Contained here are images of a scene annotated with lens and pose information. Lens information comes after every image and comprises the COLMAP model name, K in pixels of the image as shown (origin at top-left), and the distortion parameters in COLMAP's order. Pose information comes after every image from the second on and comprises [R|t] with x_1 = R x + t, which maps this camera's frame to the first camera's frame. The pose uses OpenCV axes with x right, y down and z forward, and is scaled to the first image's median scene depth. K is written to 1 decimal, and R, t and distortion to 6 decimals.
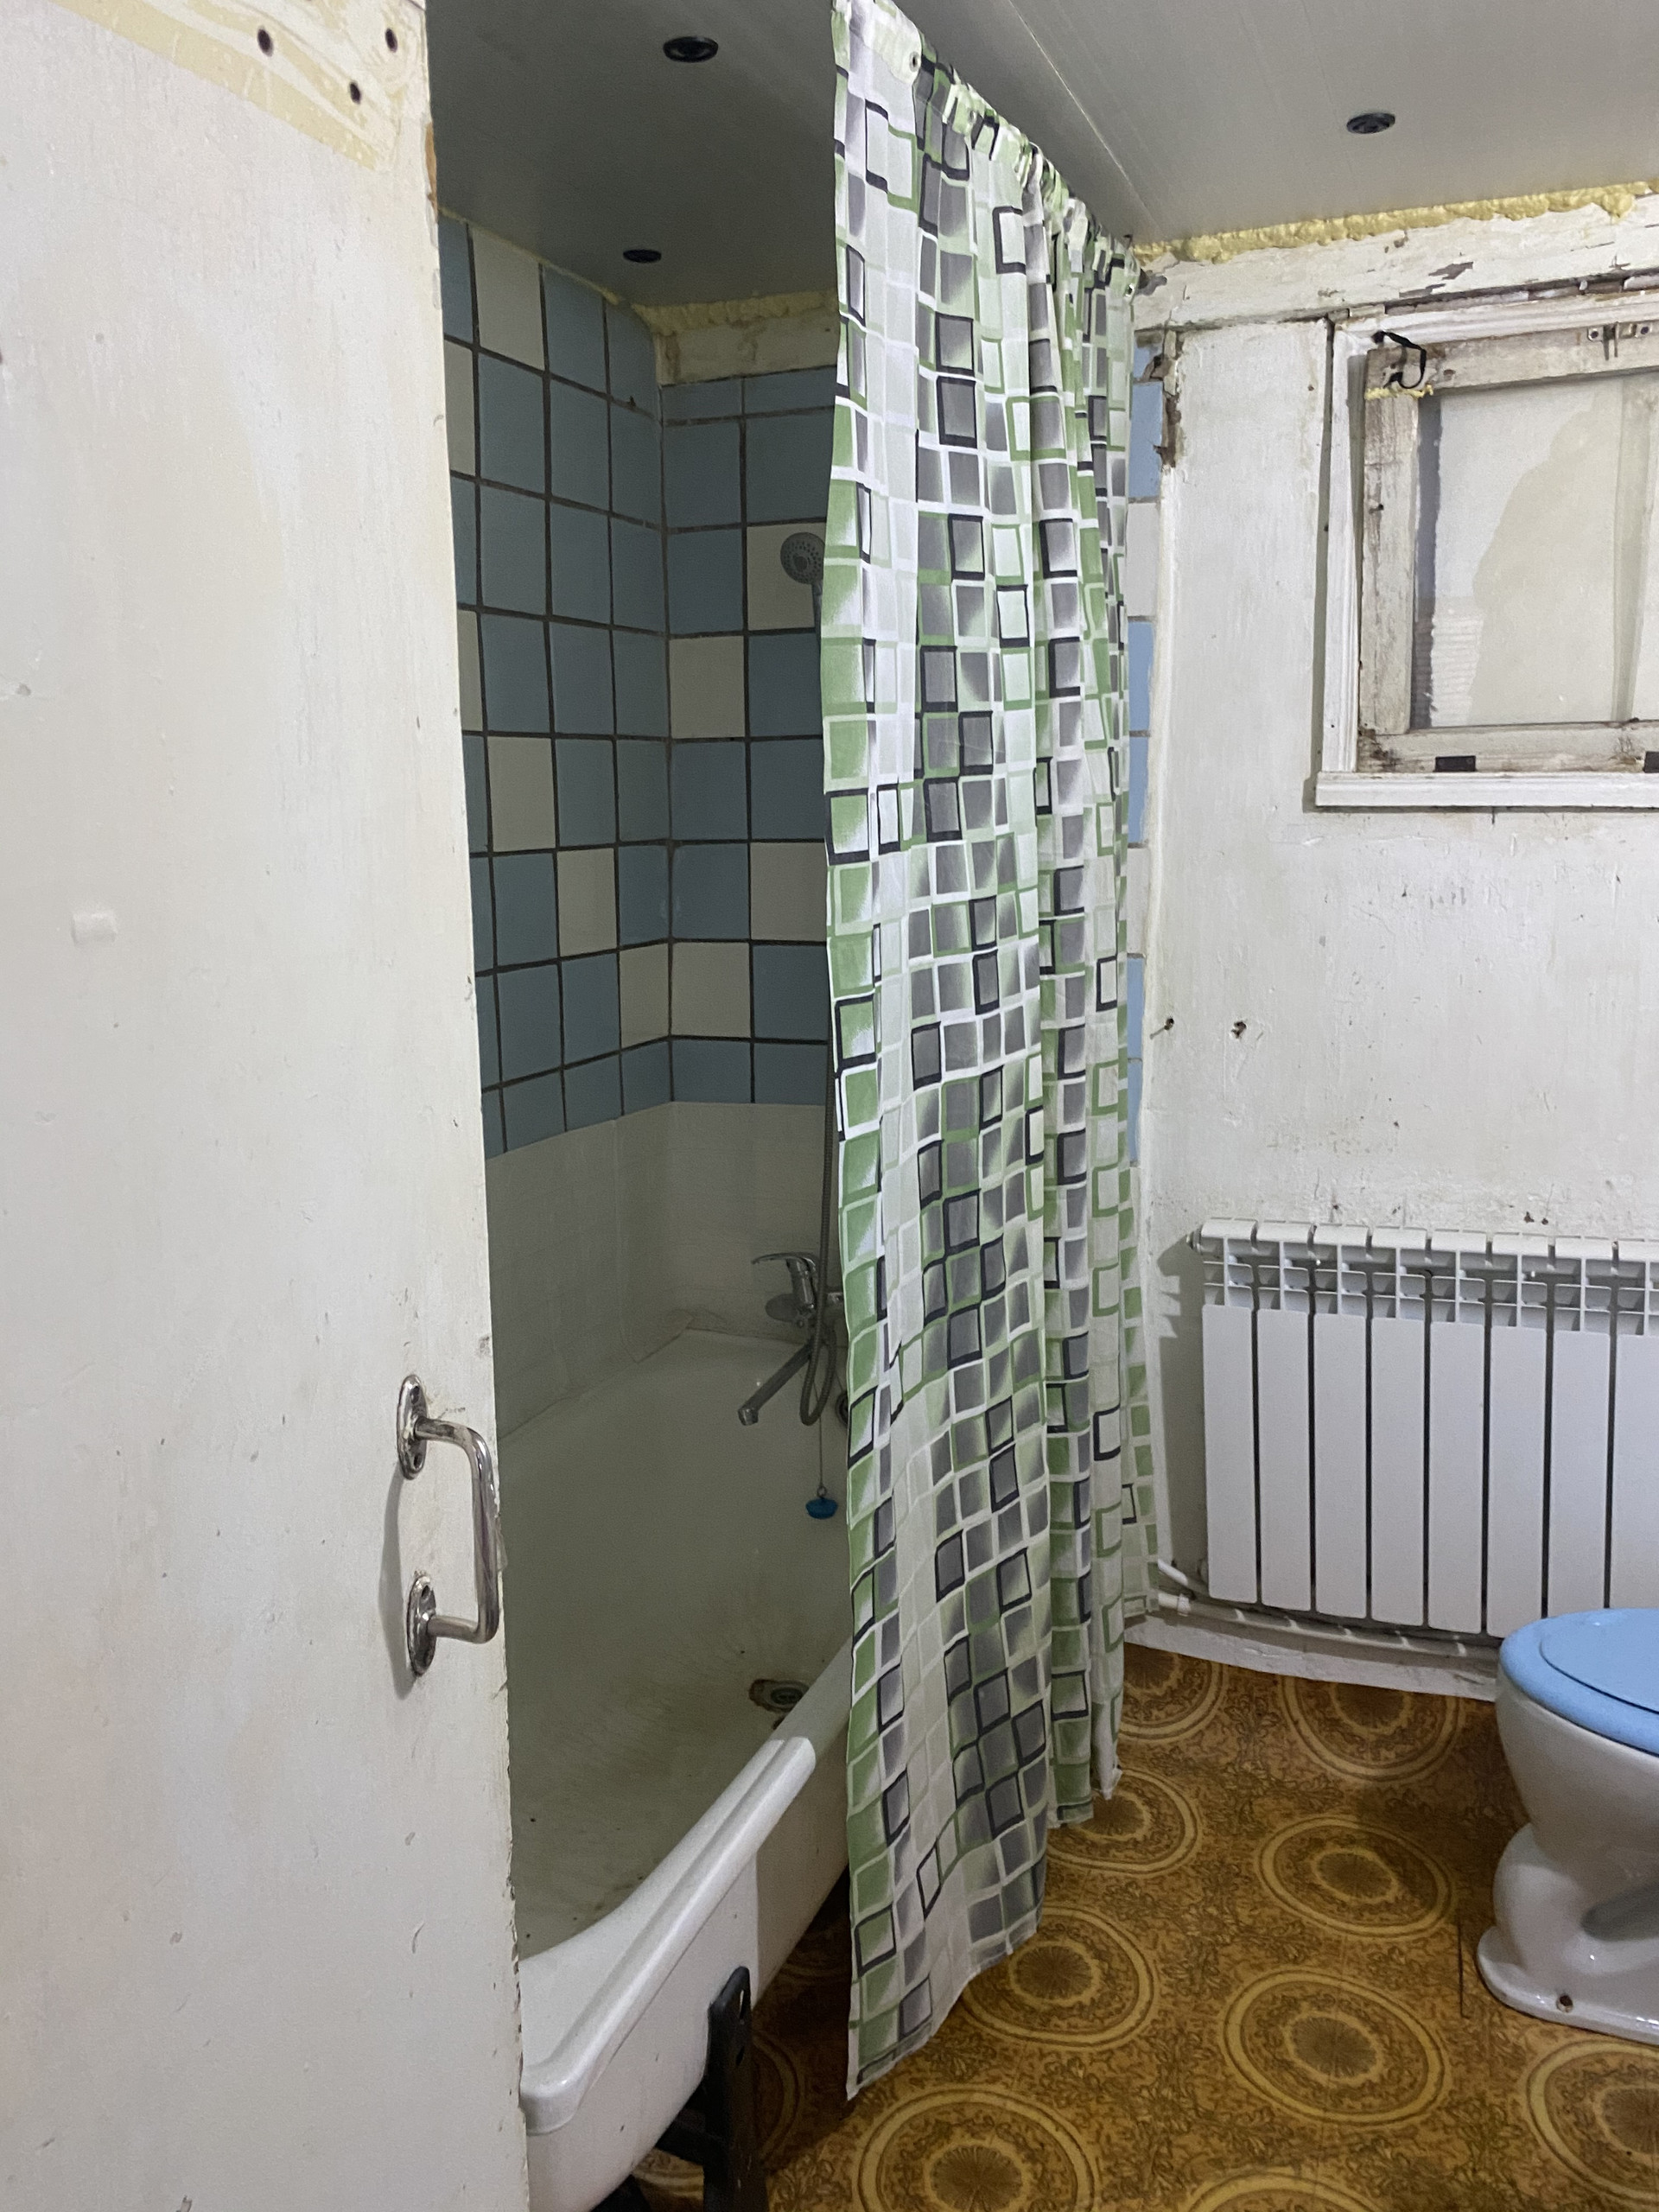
lens RADIAL K [[1693.5, 0, 829.2], [0, 1693.5, 1095.3], [0, 0, 1]] dist [0.037188, -0.039495]
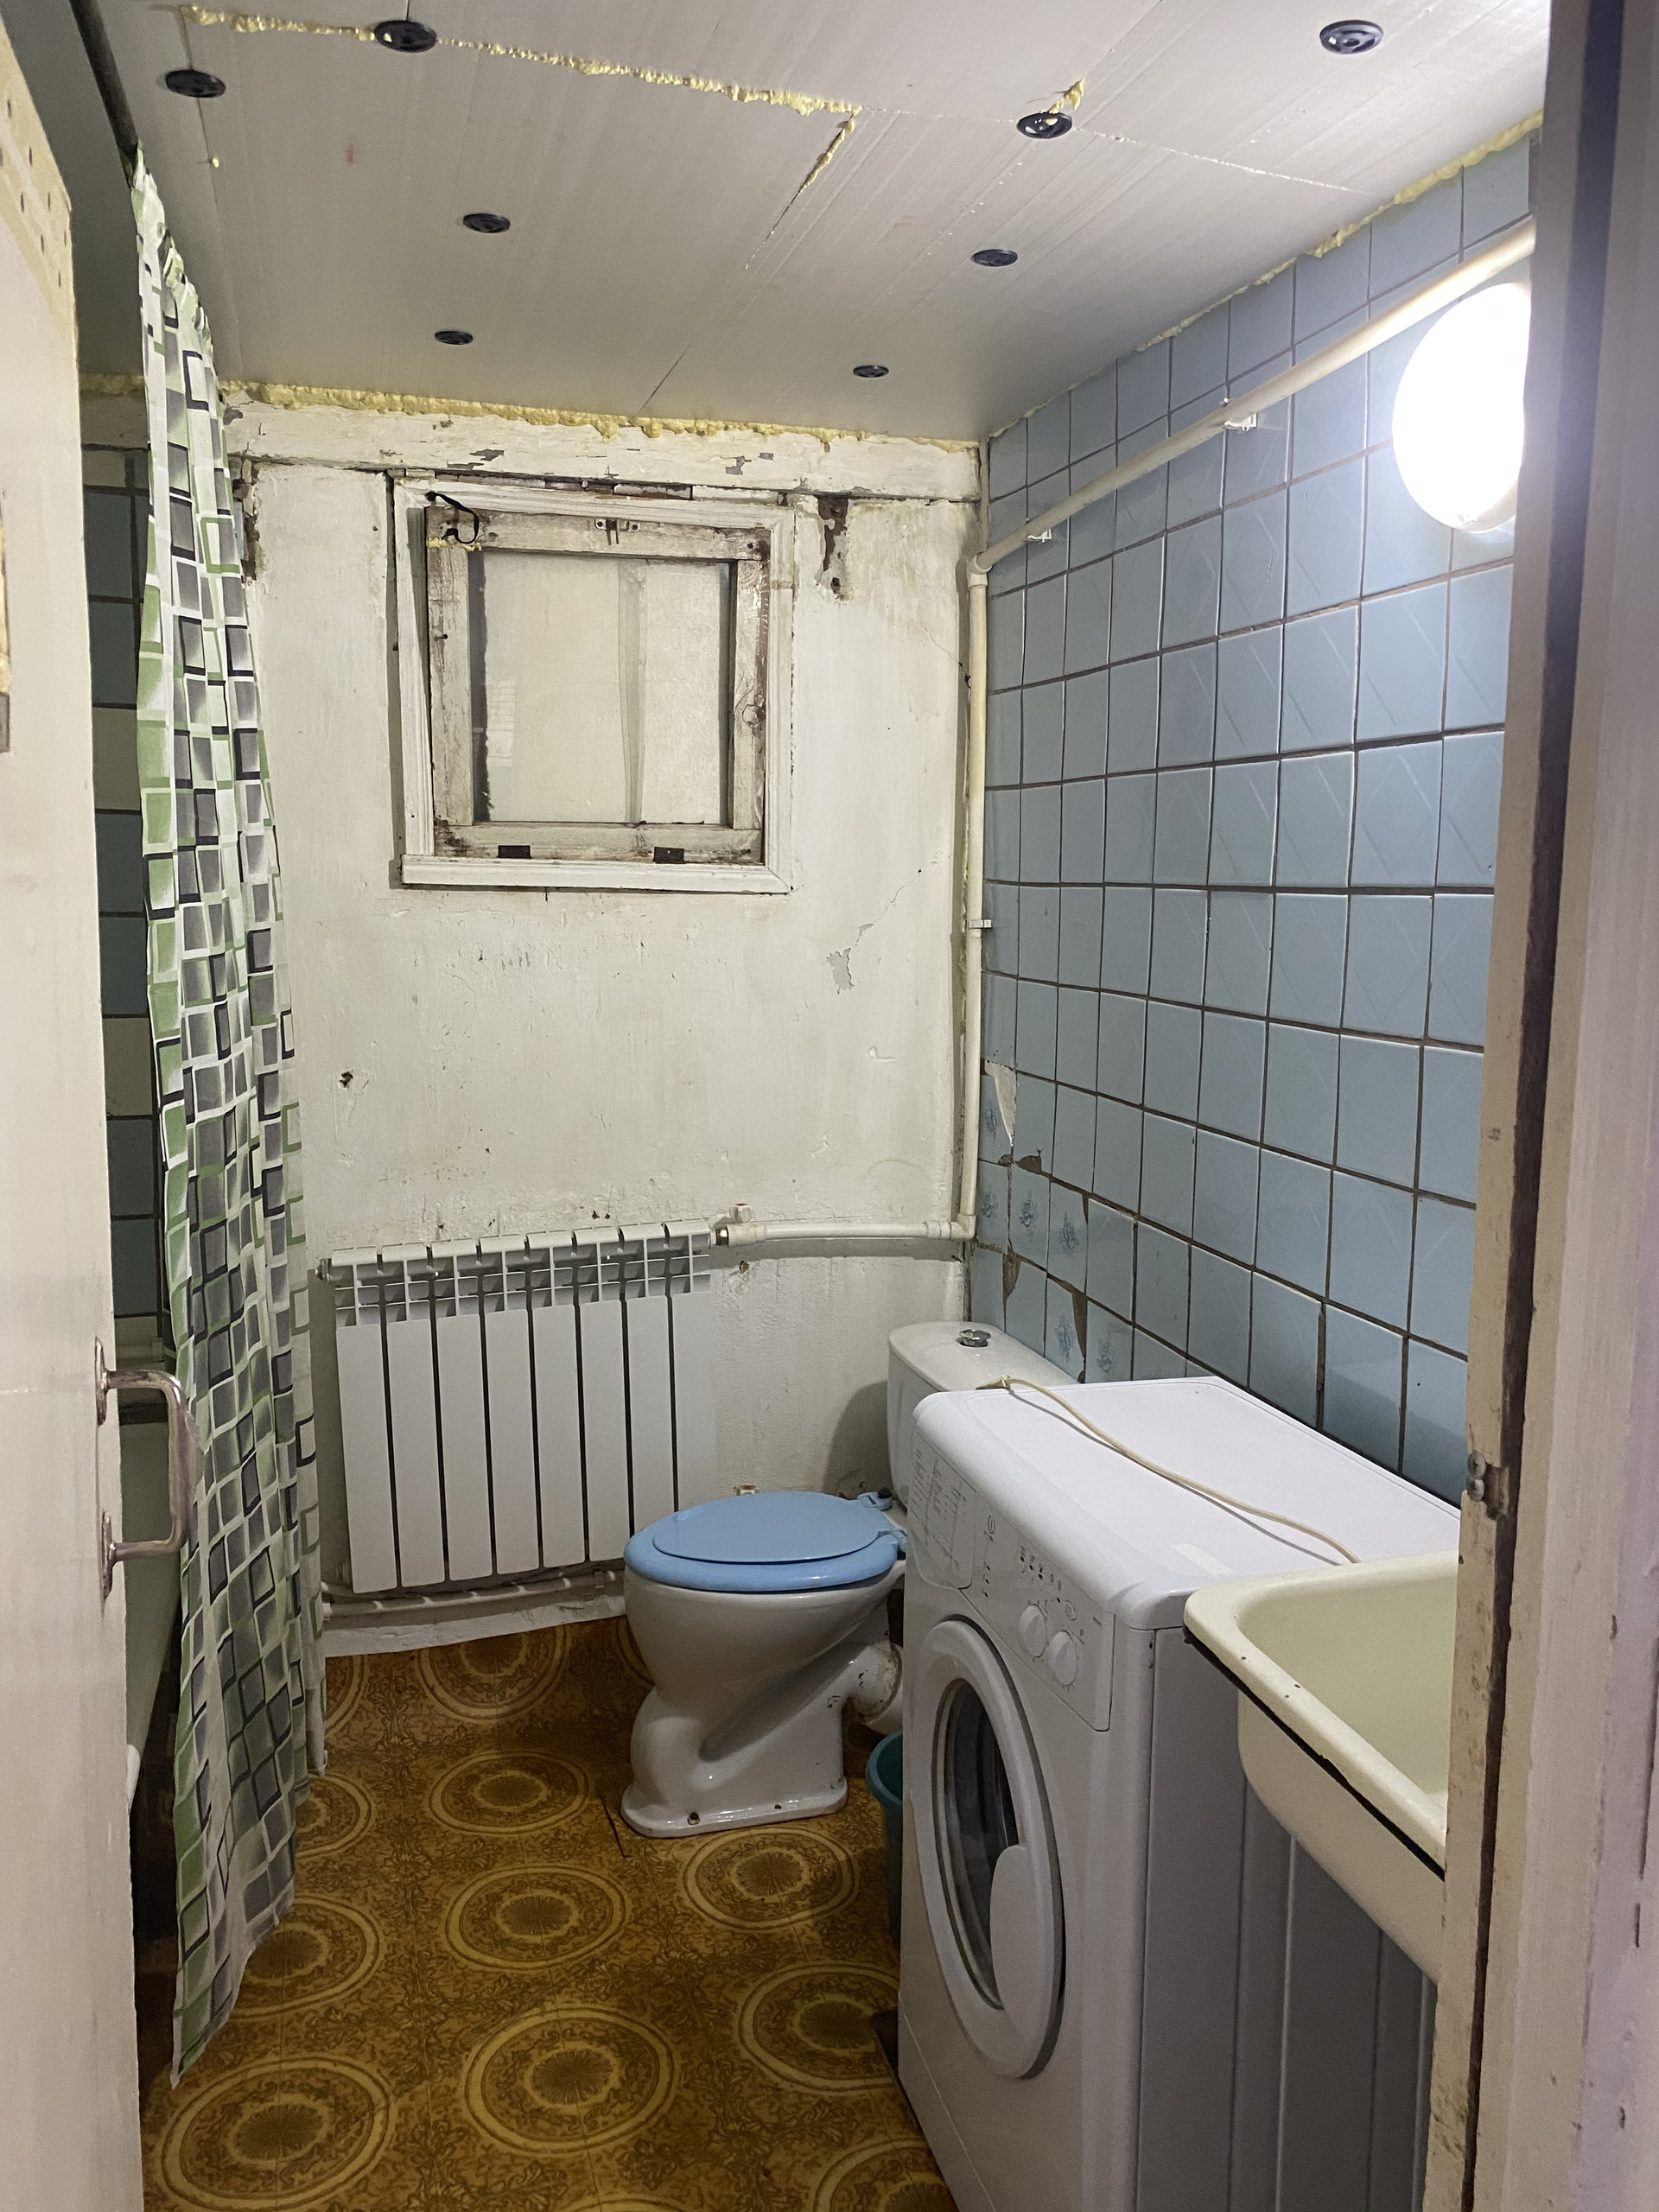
lens RADIAL K [[1693.5, 0, 823.3], [0, 1693.5, 1124.5], [0, 0, 1]] dist [0.037188, -0.039495]
pose [[0.793012, -0.071764, 0.604964, -0.225287], [0.093305, 0.995629, -0.004201, 0.029372], [-0.602018, 0.059778, 0.796242, -0.102525]]
